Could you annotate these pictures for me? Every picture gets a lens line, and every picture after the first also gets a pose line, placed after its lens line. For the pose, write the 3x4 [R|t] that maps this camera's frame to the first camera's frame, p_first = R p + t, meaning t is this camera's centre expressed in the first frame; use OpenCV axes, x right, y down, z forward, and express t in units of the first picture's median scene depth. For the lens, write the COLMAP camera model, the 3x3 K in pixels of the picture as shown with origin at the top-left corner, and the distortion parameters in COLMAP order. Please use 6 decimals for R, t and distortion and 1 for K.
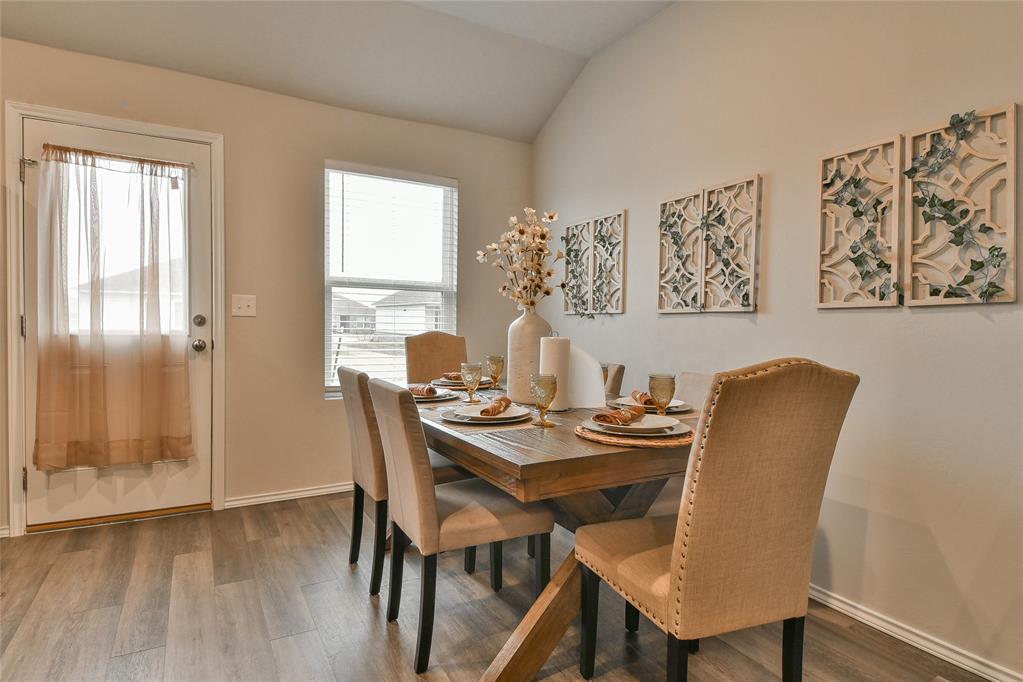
lens RADIAL K [[550.6, 0, 513.4], [0, 550.6, 338.3], [0, 0, 1]] dist [0.031673, -0.014133]
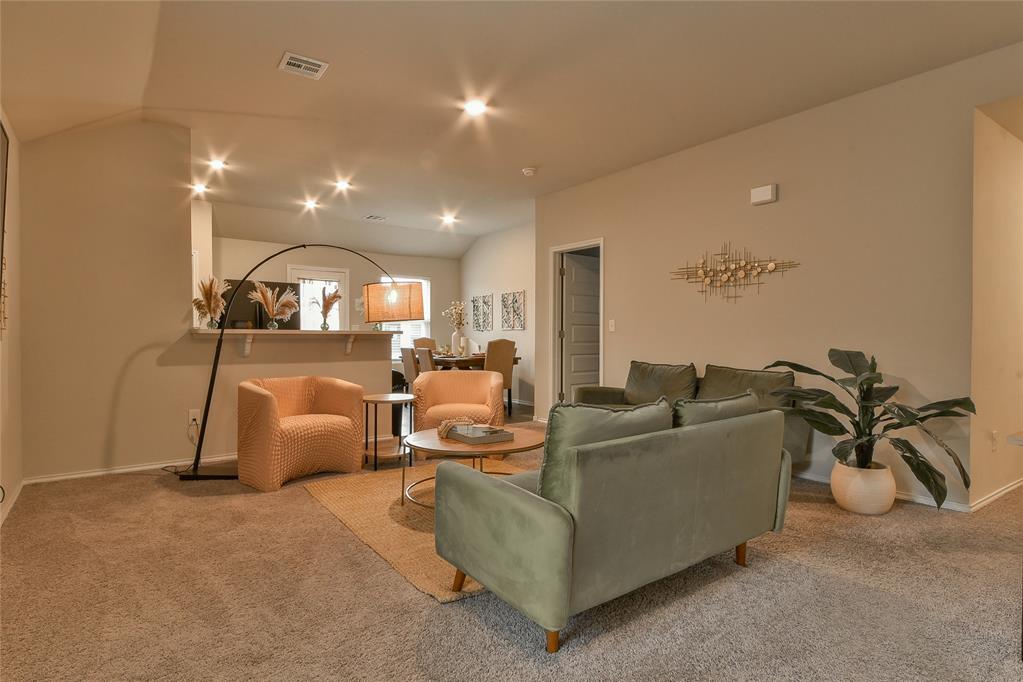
lens RADIAL K [[550.6, 0, 510.0], [0, 550.6, 341.3], [0, 0, 1]] dist [0.031673, -0.014133]
pose [[0.993944, -0.015378, 0.108806, -0.021534], [0.017180, 0.999730, -0.015648, 0.067495], [-0.108536, 0.017423, 0.993940, -2.074724]]
